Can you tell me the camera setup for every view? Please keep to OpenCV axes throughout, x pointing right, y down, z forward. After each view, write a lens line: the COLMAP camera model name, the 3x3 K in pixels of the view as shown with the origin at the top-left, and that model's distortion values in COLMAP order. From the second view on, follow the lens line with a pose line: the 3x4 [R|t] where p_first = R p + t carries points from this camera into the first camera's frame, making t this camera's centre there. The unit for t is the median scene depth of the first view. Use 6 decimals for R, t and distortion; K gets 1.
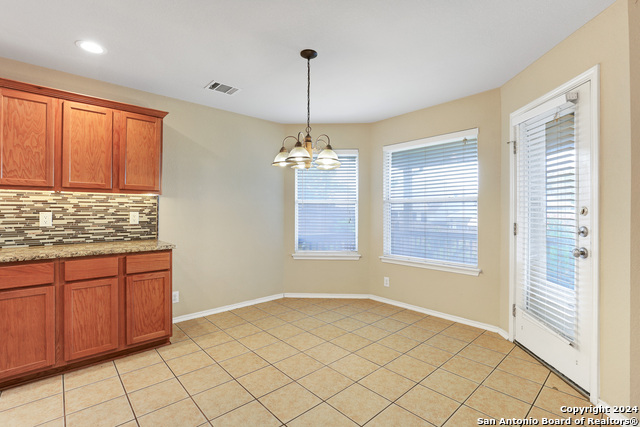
lens RADIAL K [[295.7, 0, 321.9], [0, 295.7, 210.1], [0, 0, 1]] dist [-0.027729, 0.007624]
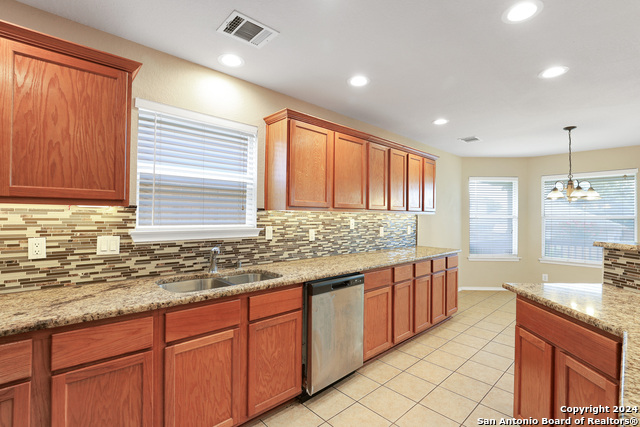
lens RADIAL K [[295.7, 0, 322.5], [0, 295.7, 210.8], [0, 0, 1]] dist [-0.027729, 0.007624]
pose [[0.999880, 0.007994, 0.013302, -1.208318], [-0.007804, 0.999867, -0.014287, -0.048639], [-0.013414, 0.014181, 0.999809, -0.463299]]
